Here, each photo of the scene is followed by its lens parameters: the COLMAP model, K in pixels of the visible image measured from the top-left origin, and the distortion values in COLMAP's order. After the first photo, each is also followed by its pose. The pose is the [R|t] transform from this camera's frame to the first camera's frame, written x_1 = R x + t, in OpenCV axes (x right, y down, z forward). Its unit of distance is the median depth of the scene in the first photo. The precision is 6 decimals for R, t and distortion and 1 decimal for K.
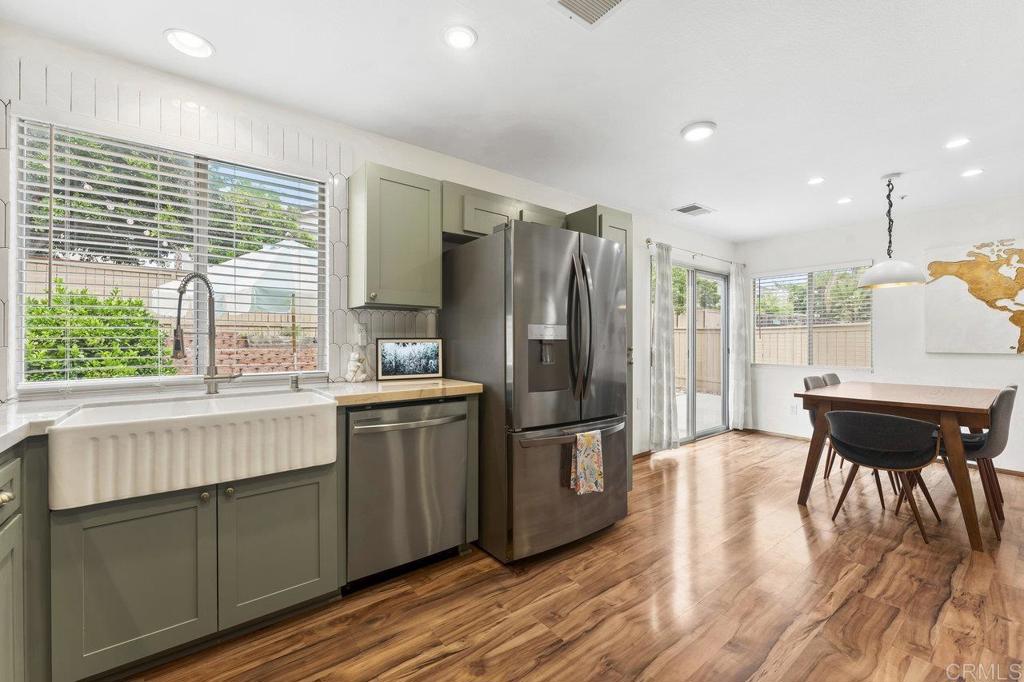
lens RADIAL K [[418.0, 0, 503.0], [0, 418.0, 337.8], [0, 0, 1]] dist [0.000084, -0.001095]
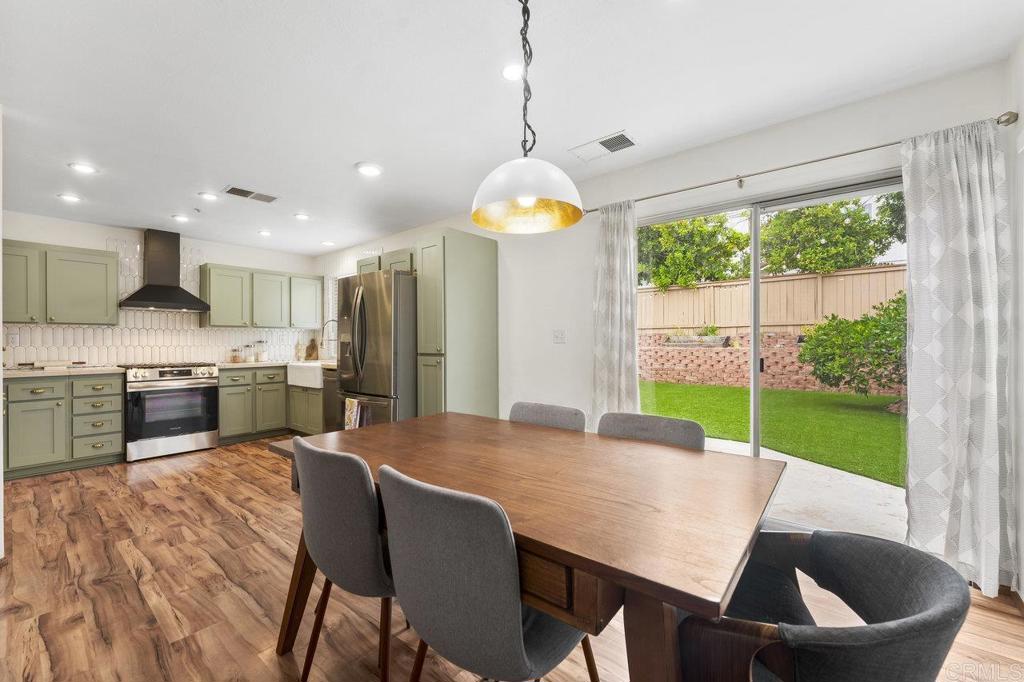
lens RADIAL K [[418.0, 0, 509.5], [0, 418.0, 342.3], [0, 0, 1]] dist [0.000084, -0.001095]
pose [[0.224864, 0.001880, -0.974388, 2.704063], [0.013547, 0.999895, 0.005056, 0.008589], [0.974296, -0.014337, 0.224815, 1.740211]]
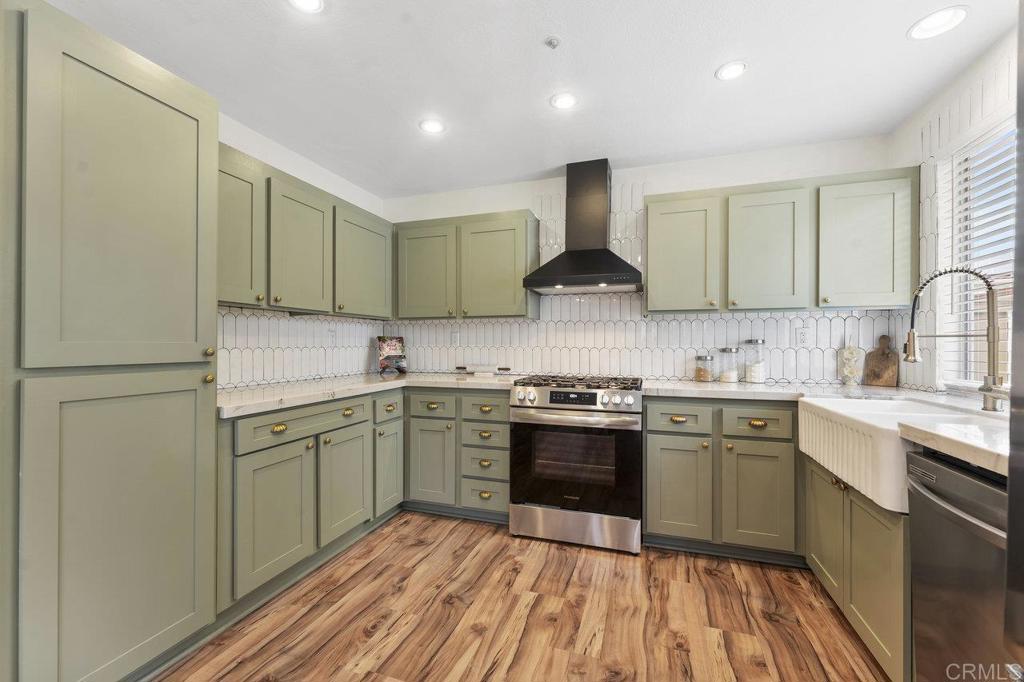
lens RADIAL K [[418.0, 0, 507.0], [0, 418.0, 343.7], [0, 0, 1]] dist [0.000084, -0.001095]
pose [[-0.830247, 0.001940, -0.557392, 0.611616], [0.006818, 0.999954, -0.006674, 0.006476], [0.557354, -0.009341, -0.830222, 1.352997]]
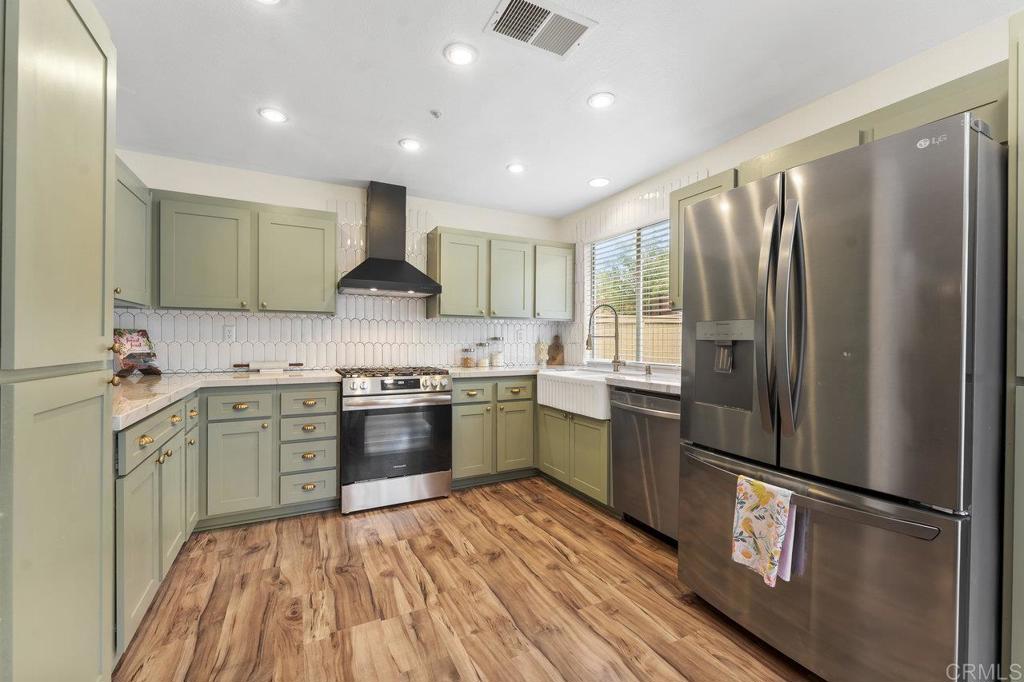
lens RADIAL K [[418.0, 0, 506.2], [0, 418.0, 339.8], [0, 0, 1]] dist [0.000084, -0.001095]
pose [[-0.182867, 0.000167, -0.983138, 1.285703], [0.004888, 0.999988, -0.000739, 0.003360], [0.983126, -0.004941, -0.182865, 1.023713]]
